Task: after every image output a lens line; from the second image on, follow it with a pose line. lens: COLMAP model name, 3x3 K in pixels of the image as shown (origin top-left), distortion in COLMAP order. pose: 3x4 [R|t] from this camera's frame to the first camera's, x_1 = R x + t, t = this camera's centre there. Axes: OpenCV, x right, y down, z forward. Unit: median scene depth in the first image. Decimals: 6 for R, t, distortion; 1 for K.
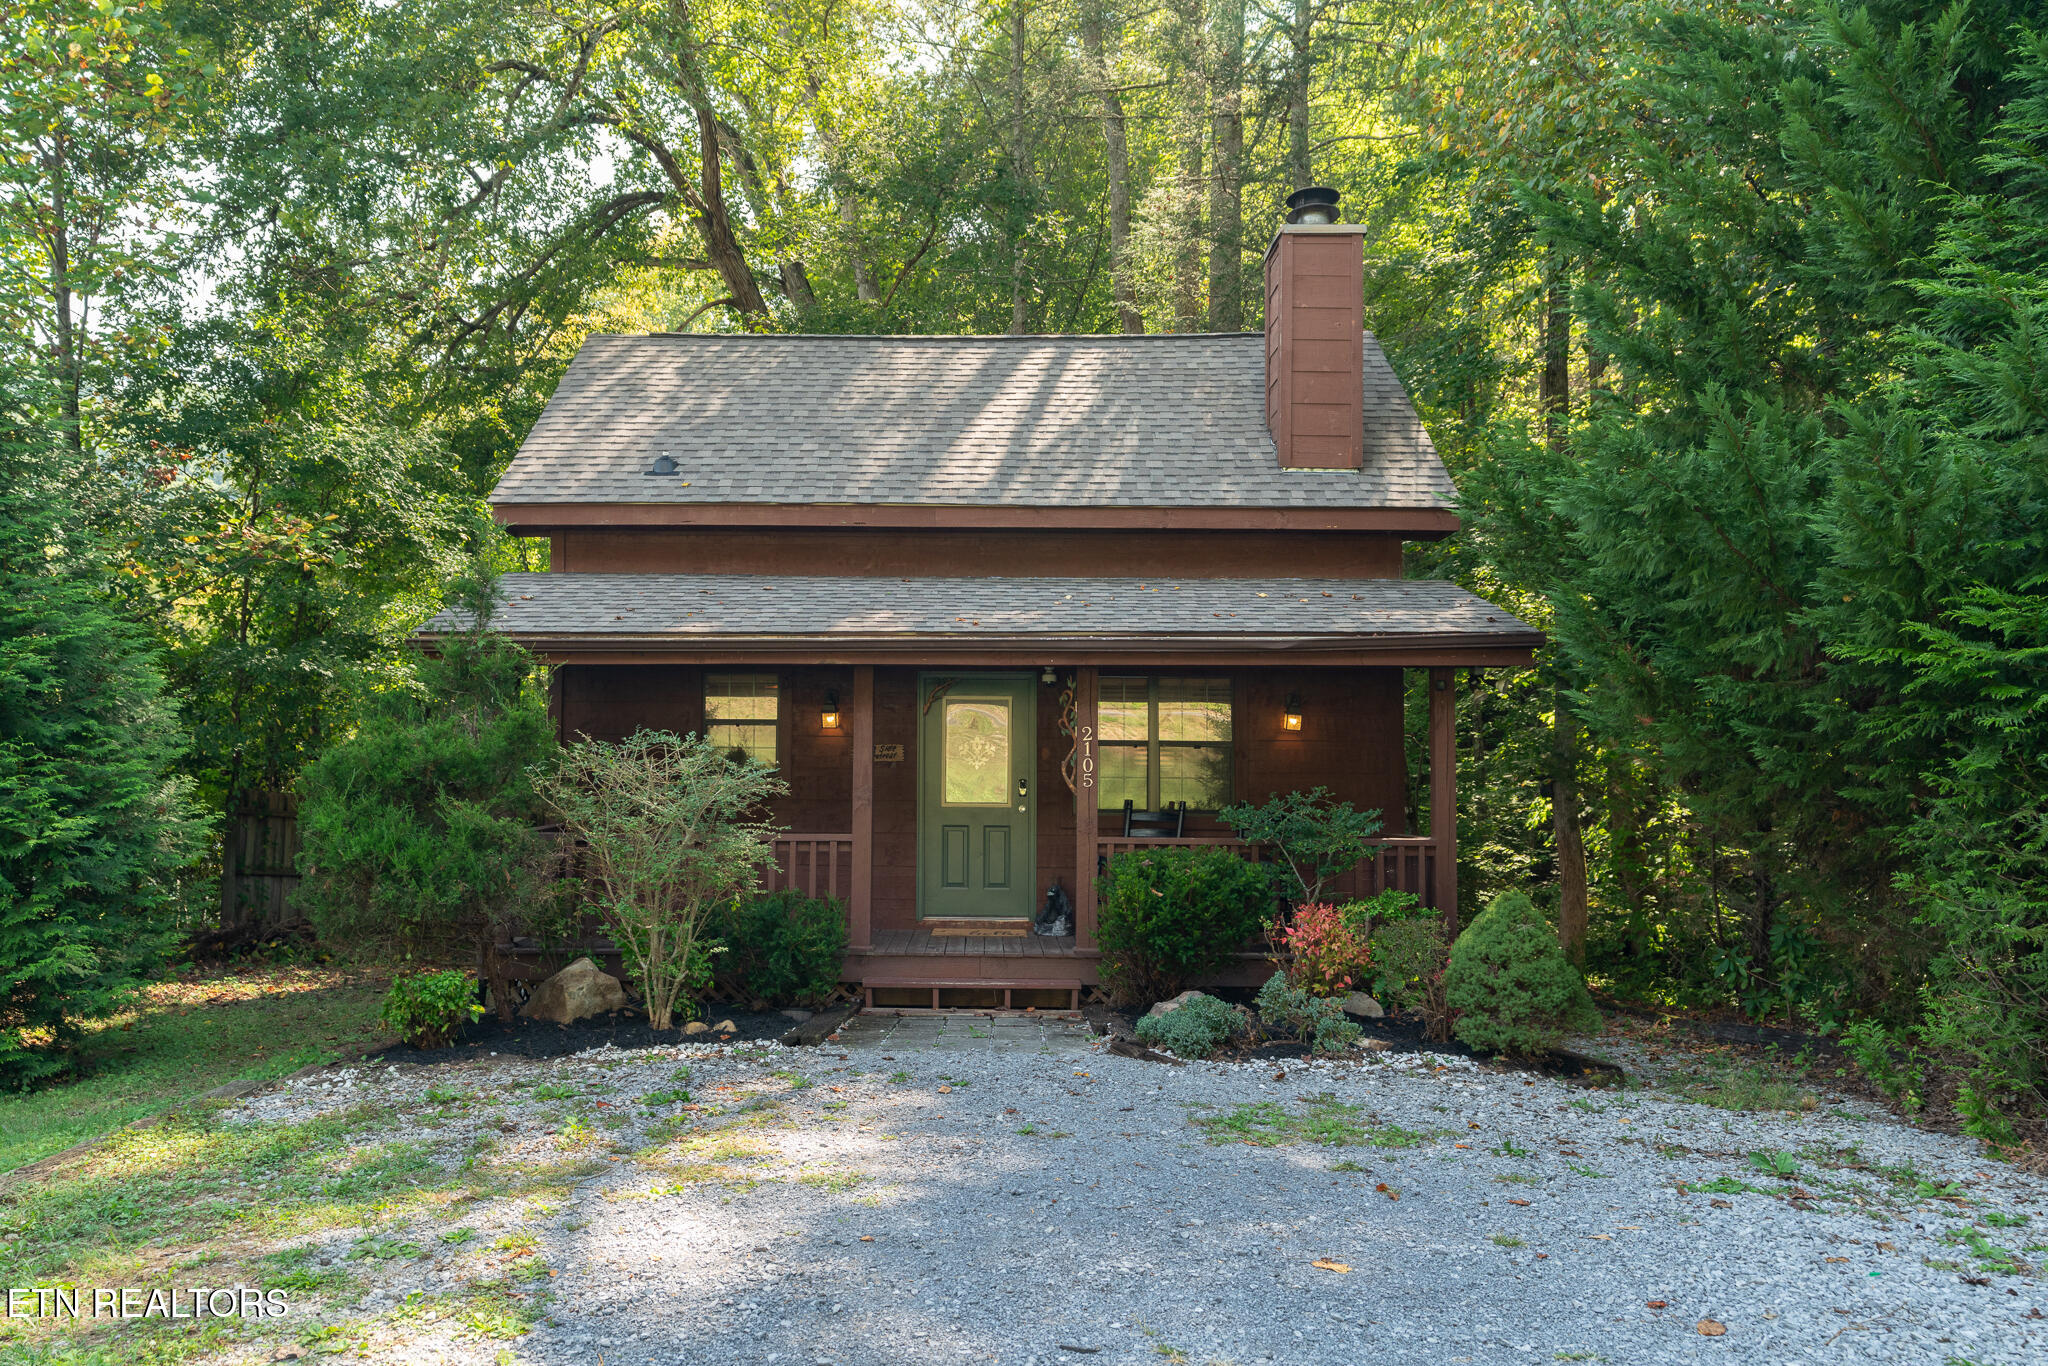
lens RADIAL K [[1402.0, 0, 1024.0], [0, 1402.0, 683.0], [0, 0, 1]] dist [-0.030712, -0.000862]
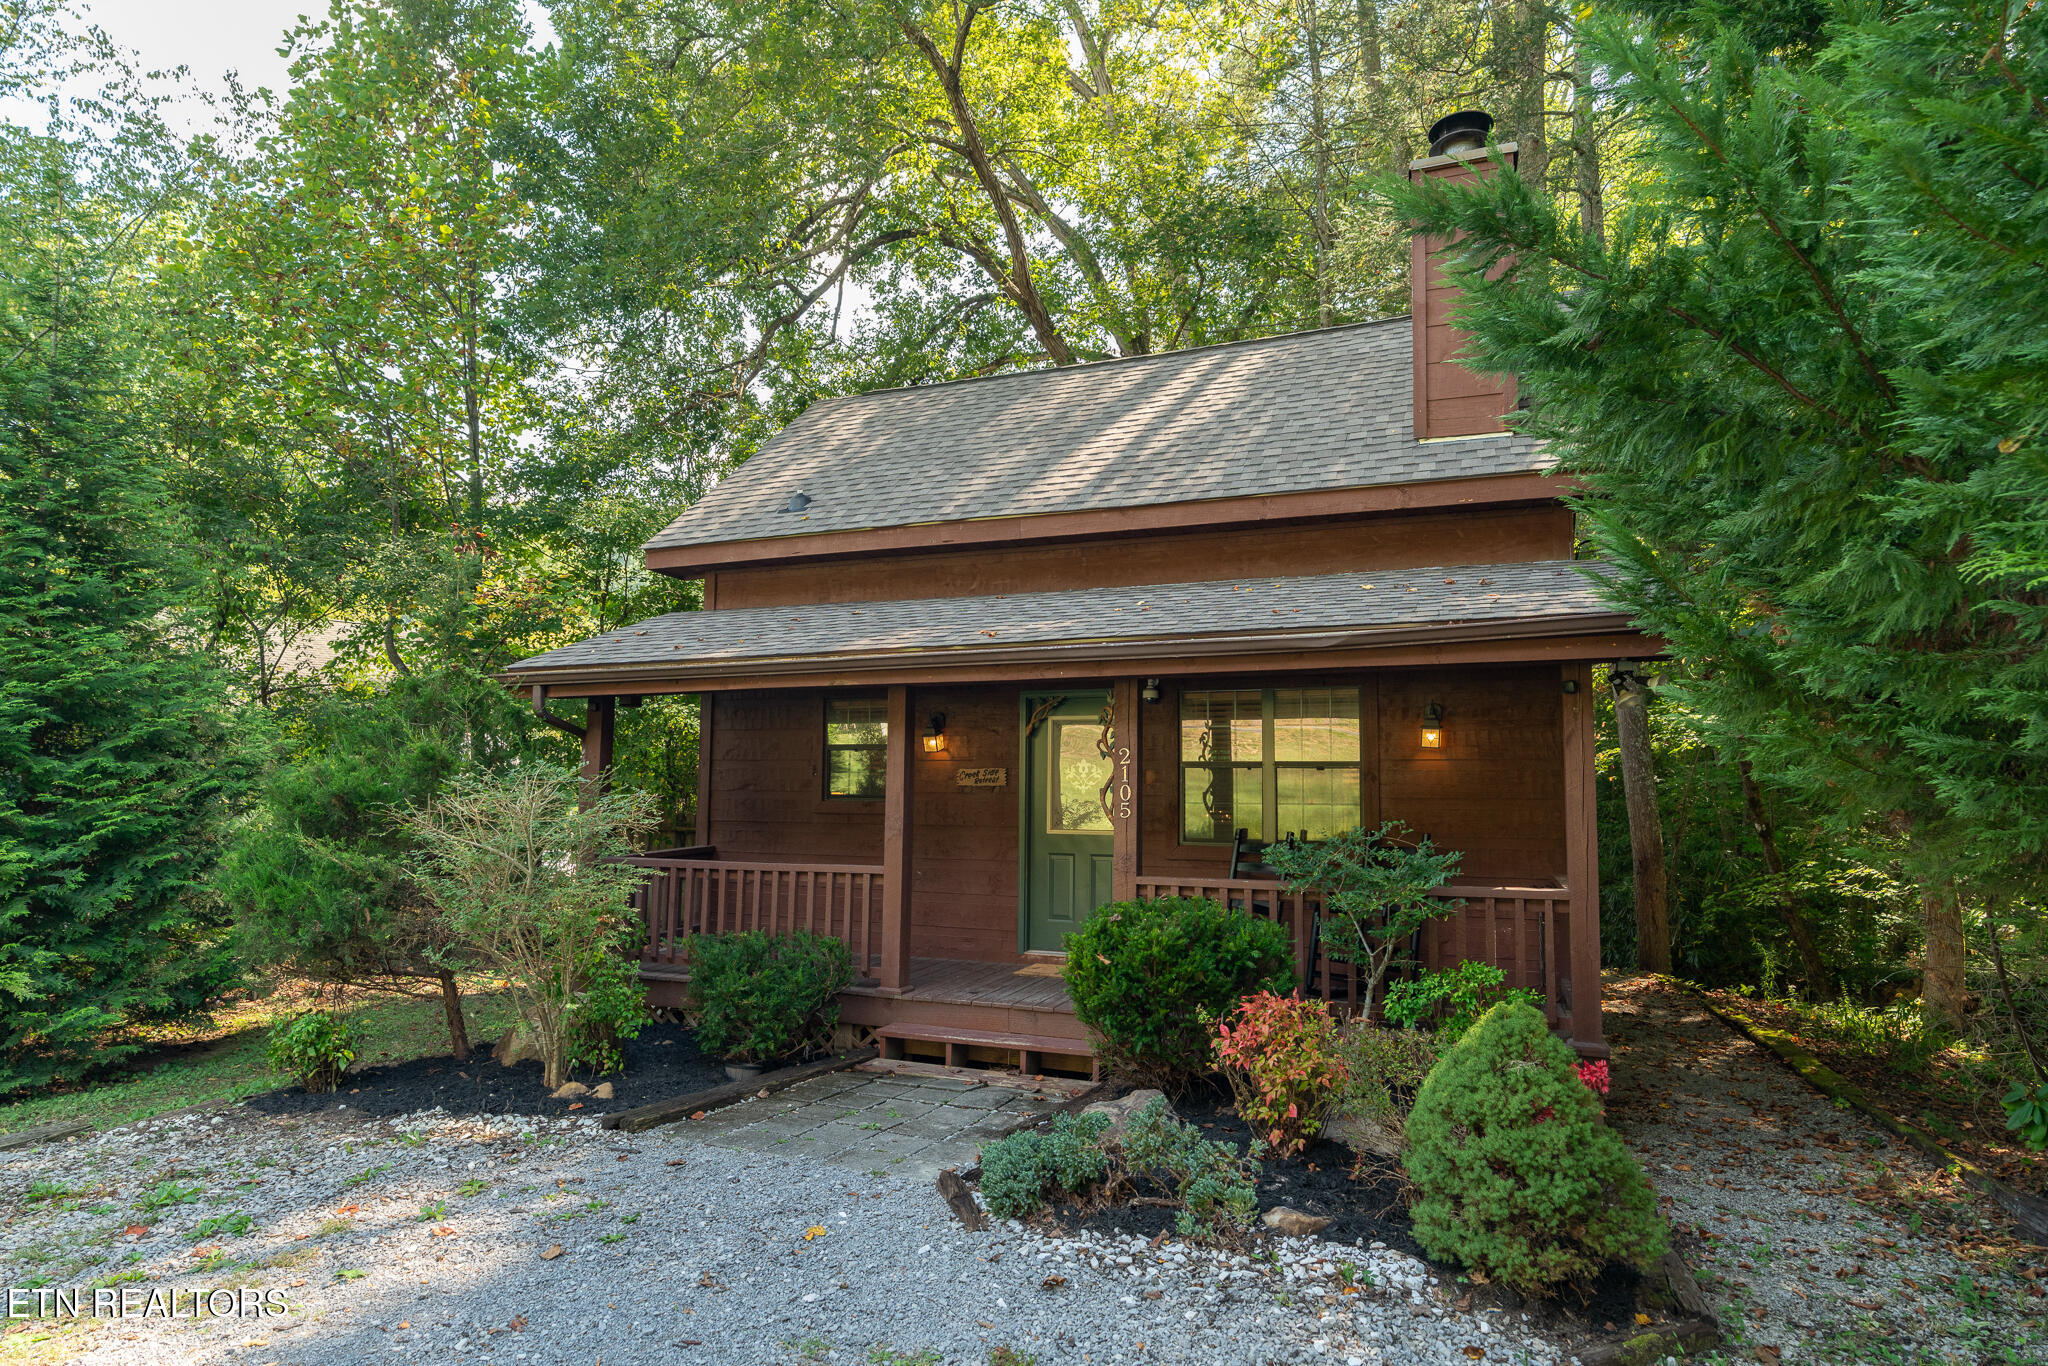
lens RADIAL K [[1147.0, 0, 1024.0], [0, 1147.0, 683.0], [0, 0, 1]] dist [-0.012249, 0.000074]
pose [[0.934121, -0.034549, -0.355281, 0.208830], [0.026620, 0.999276, -0.027185, 0.007364], [0.355963, 0.015936, 0.934364, 0.272237]]
